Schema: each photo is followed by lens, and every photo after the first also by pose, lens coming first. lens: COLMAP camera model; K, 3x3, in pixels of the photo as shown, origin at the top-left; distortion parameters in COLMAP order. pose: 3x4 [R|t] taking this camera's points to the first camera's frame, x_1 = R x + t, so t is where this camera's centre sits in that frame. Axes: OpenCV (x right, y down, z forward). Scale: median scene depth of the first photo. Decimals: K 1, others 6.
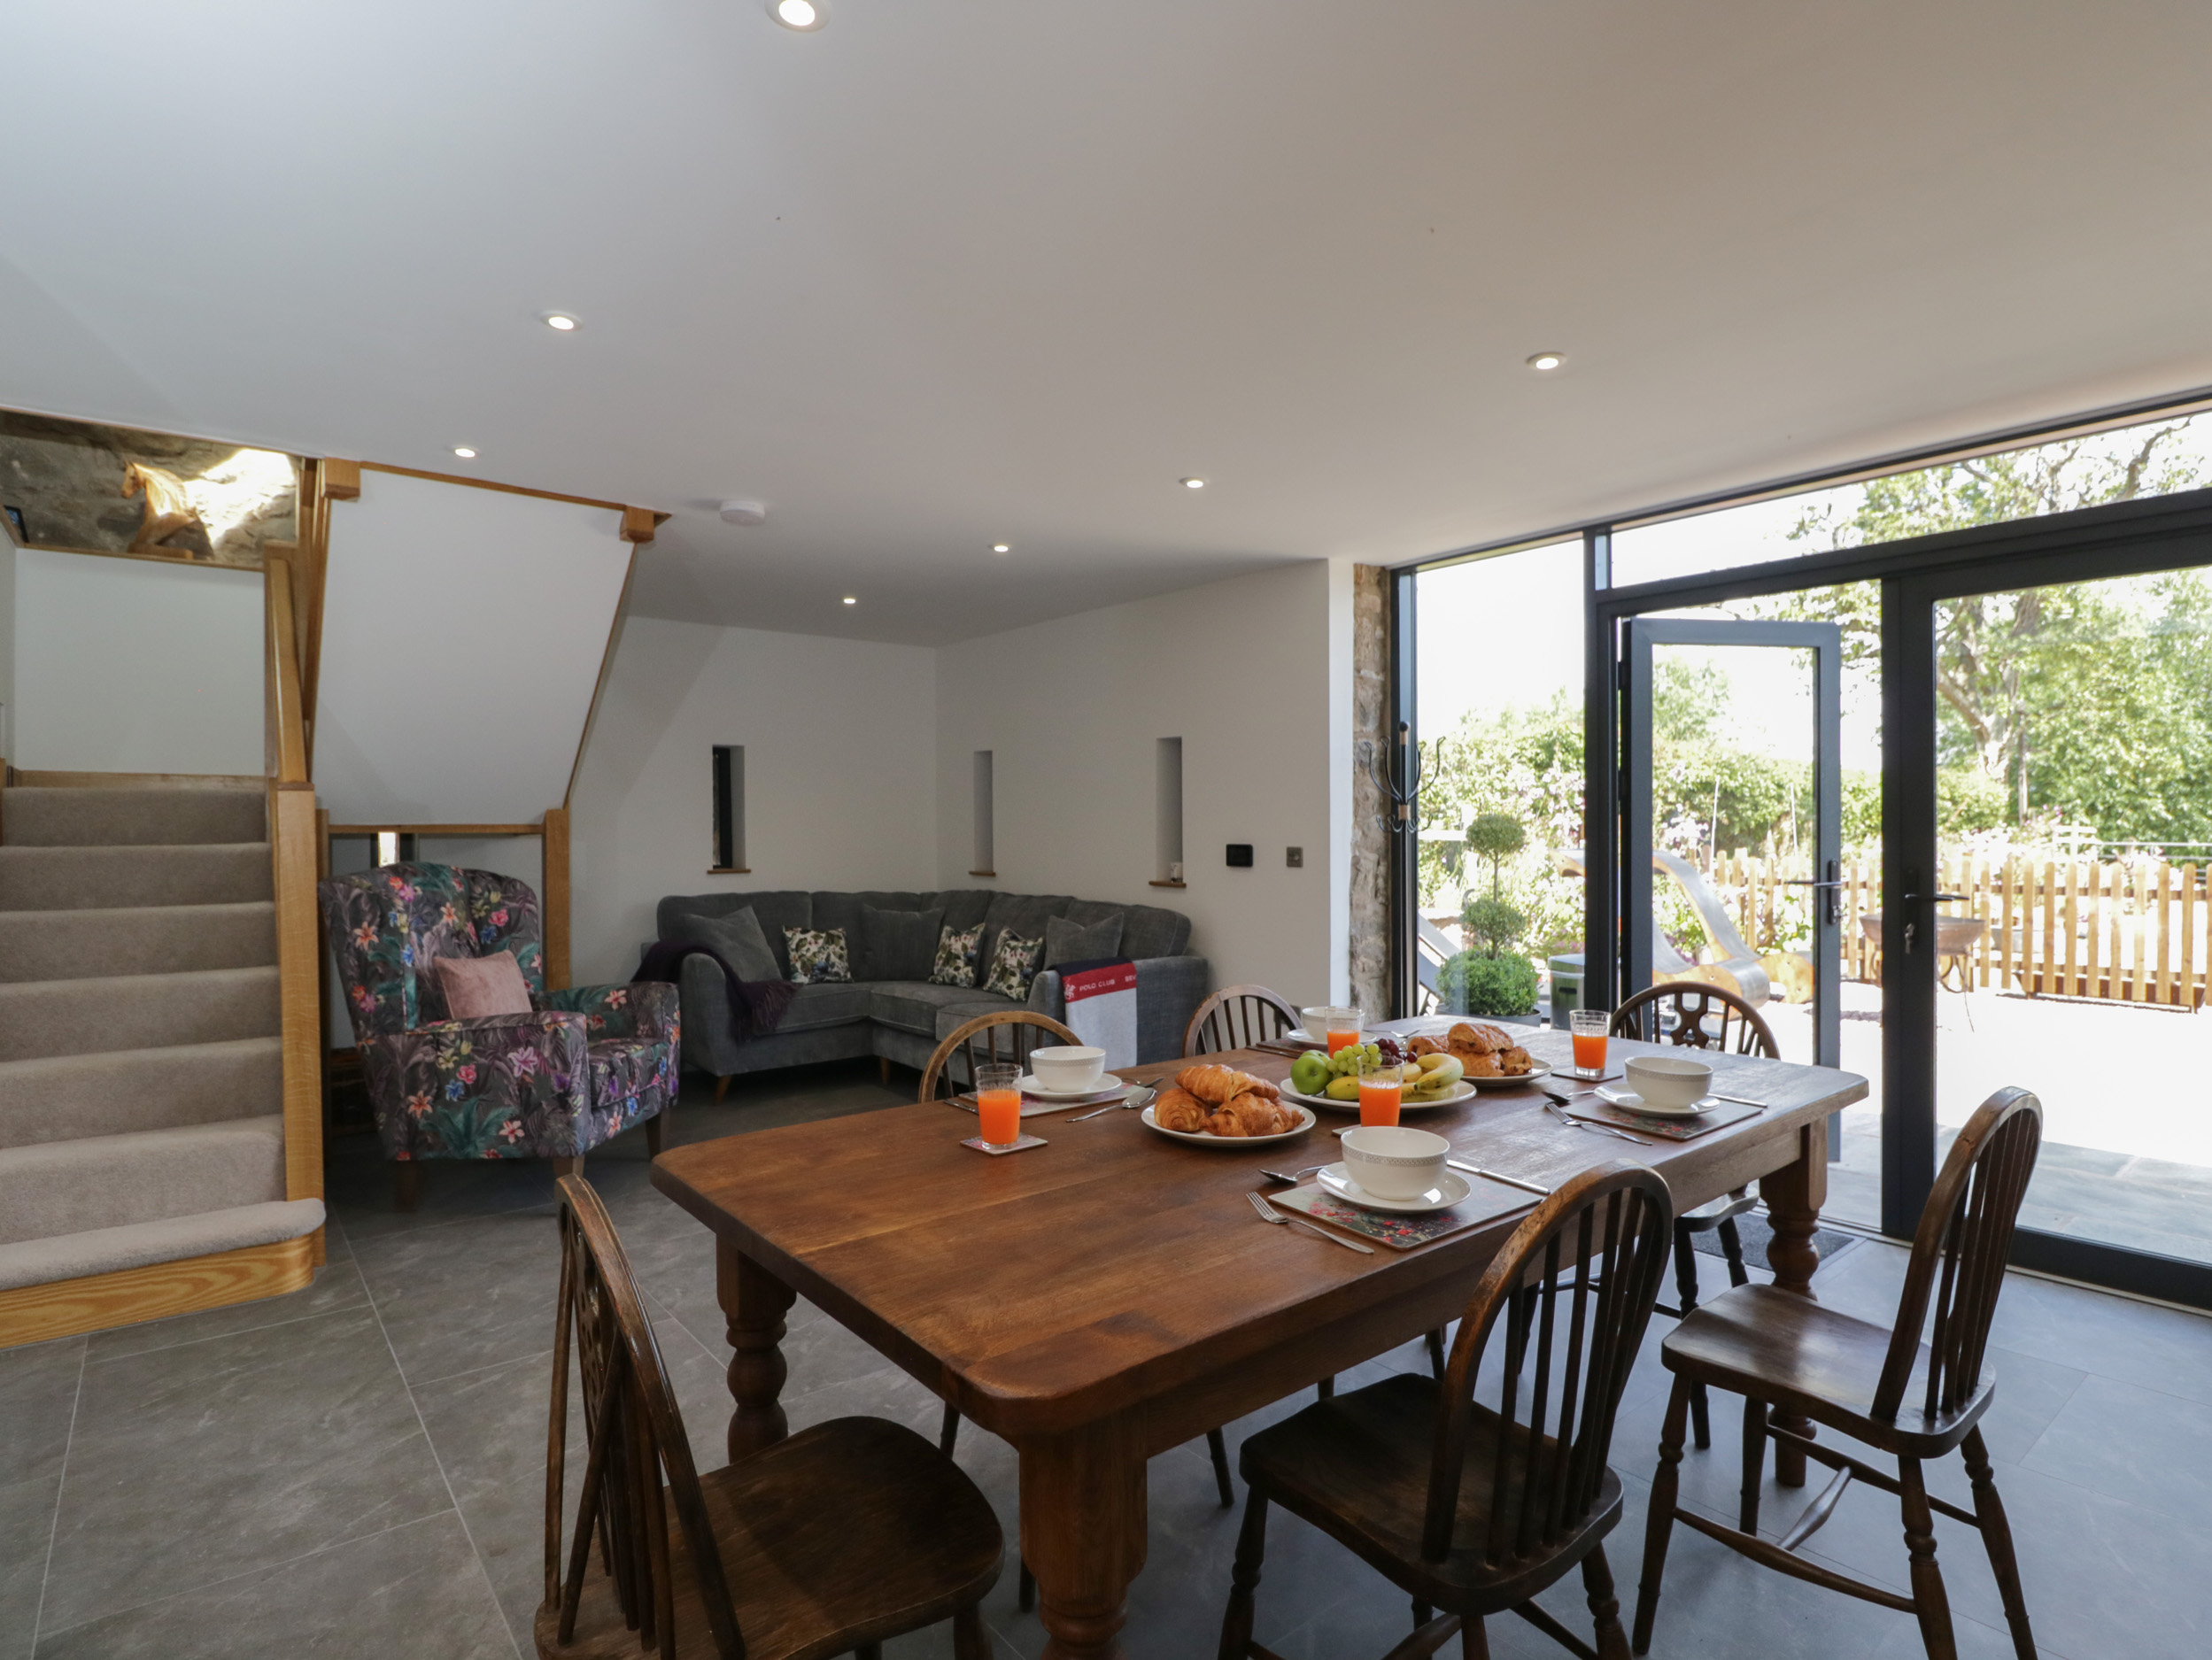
lens RADIAL K [[1169.5, 0, 1116.3], [0, 1169.5, 831.2], [0, 0, 1]] dist [-0.016601, -0.001679]
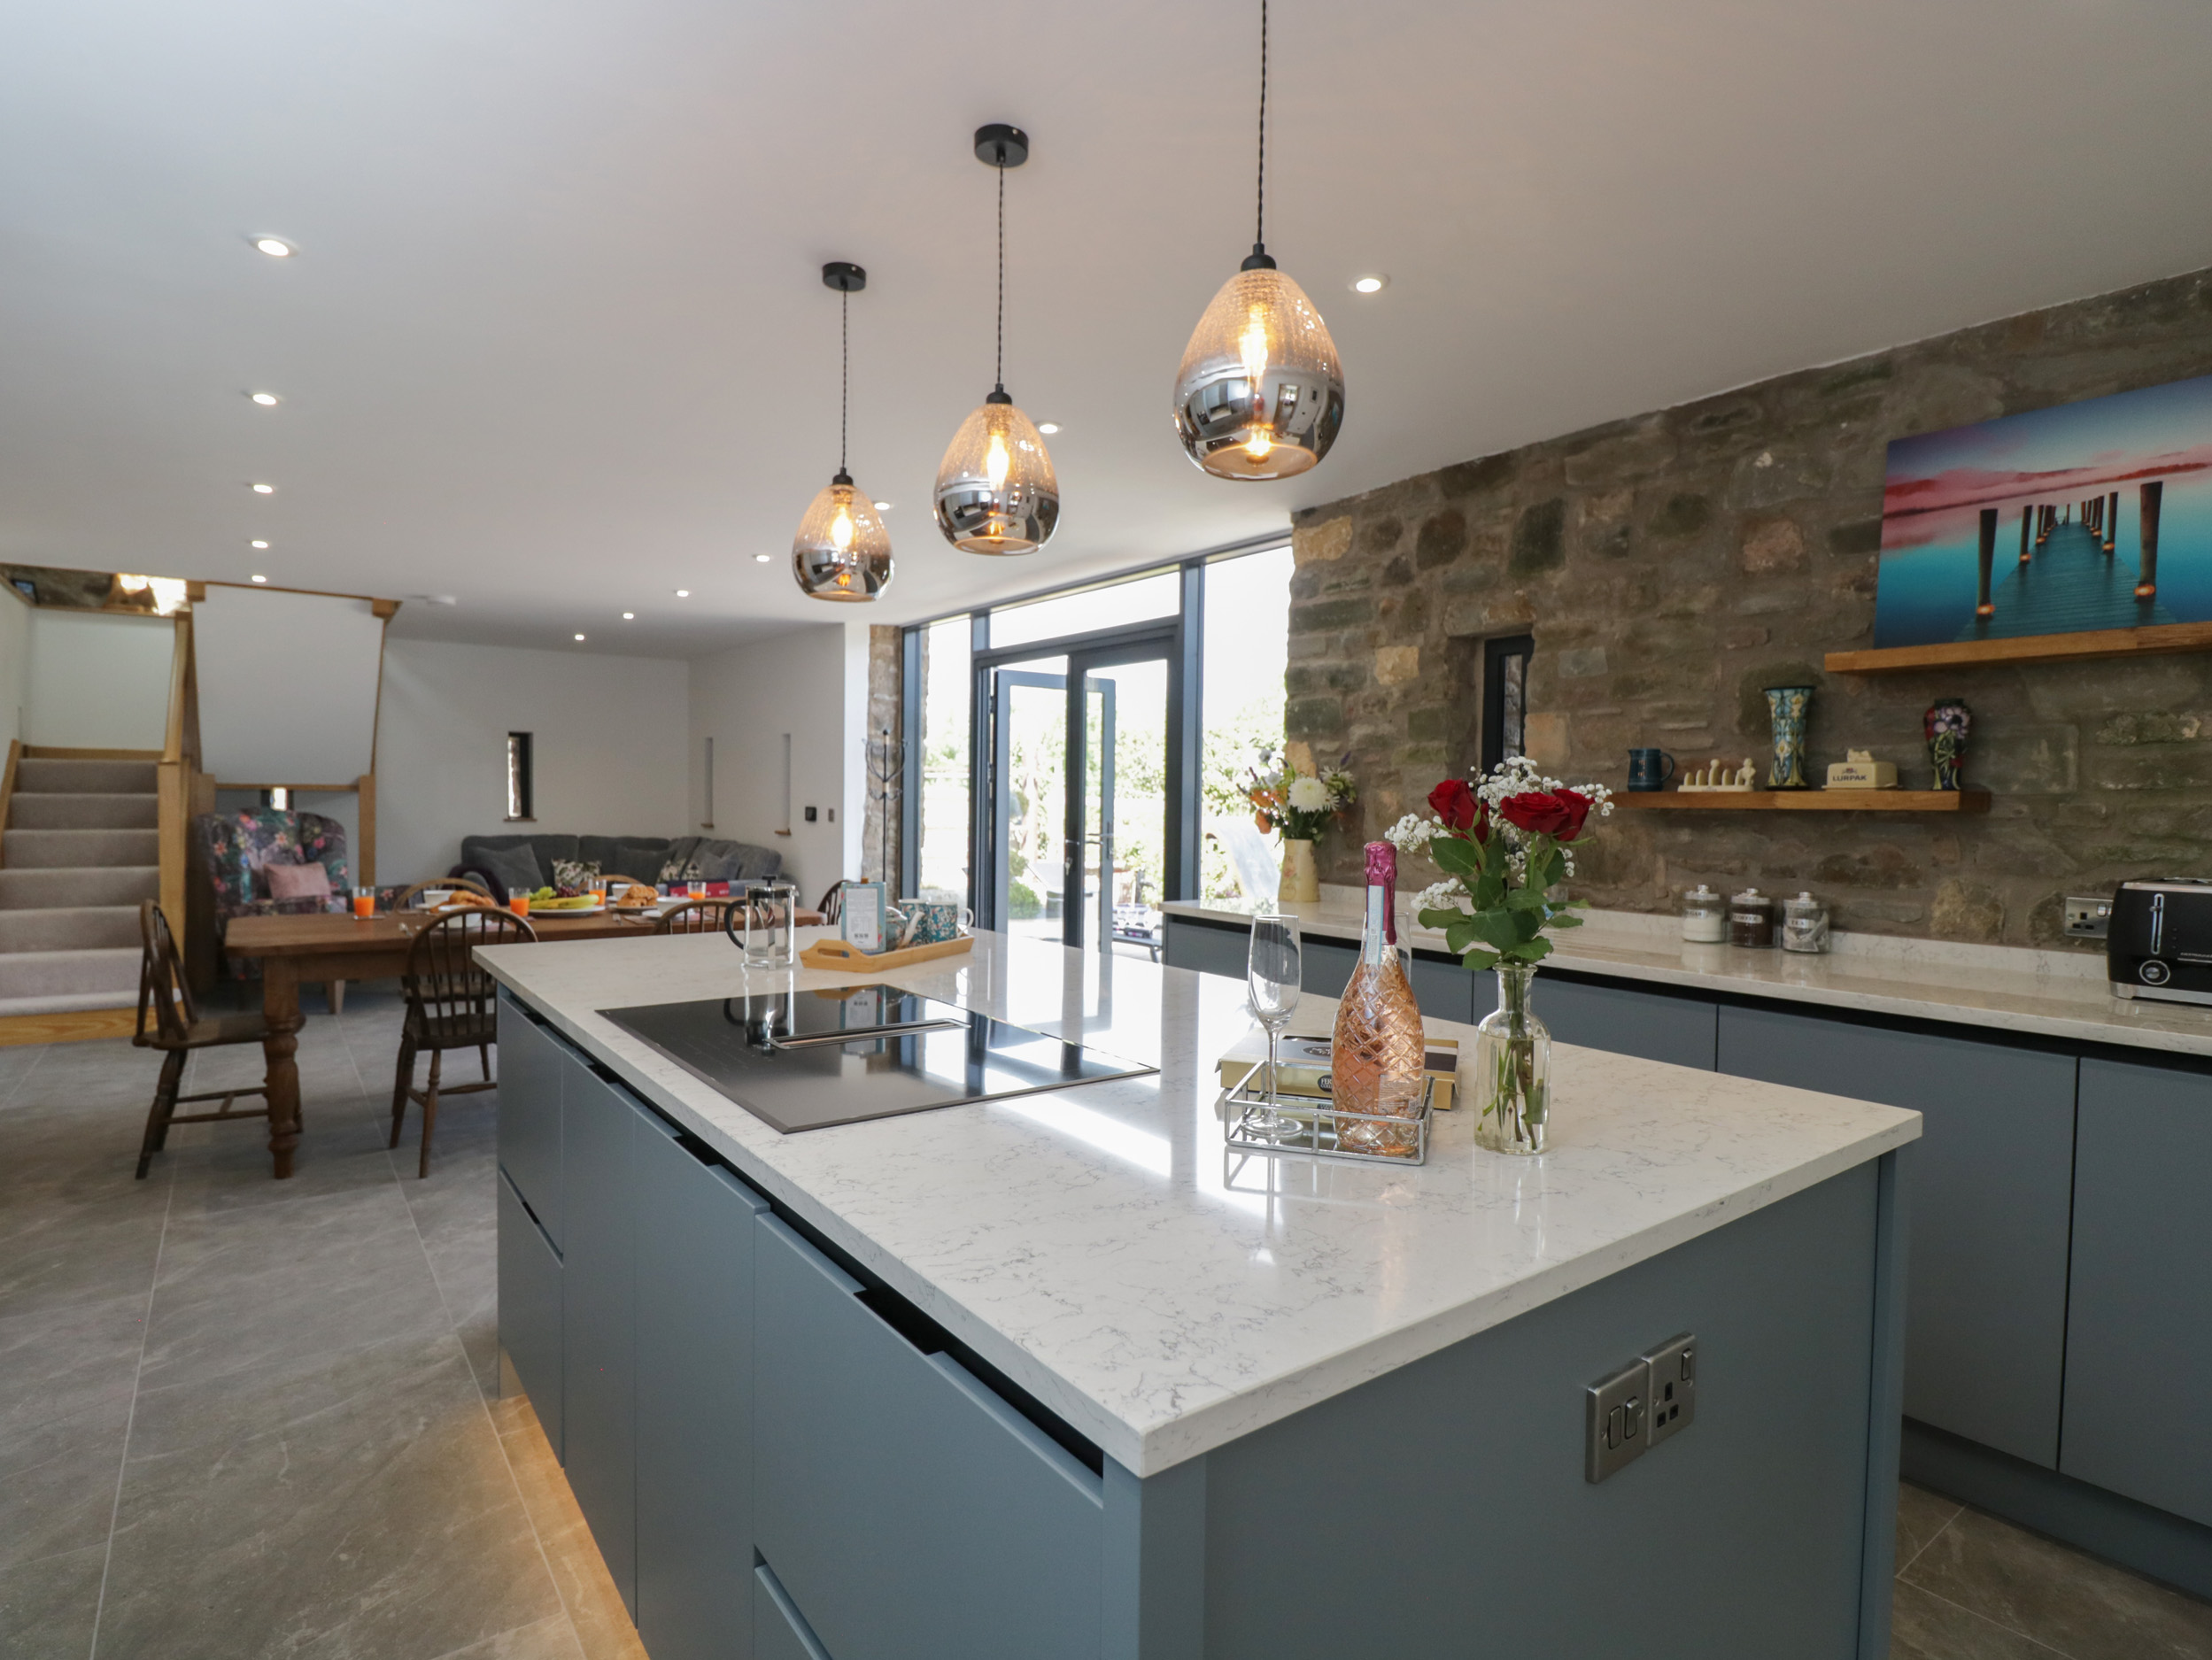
lens RADIAL K [[1169.5, 0, 1108.1], [0, 1169.5, 831.1], [0, 0, 1]] dist [-0.016601, -0.001679]
pose [[0.998892, 0.020850, -0.042195, 0.697884], [-0.019658, 0.999402, 0.028459, -0.010162], [0.042763, -0.027598, 0.998704, -0.620313]]
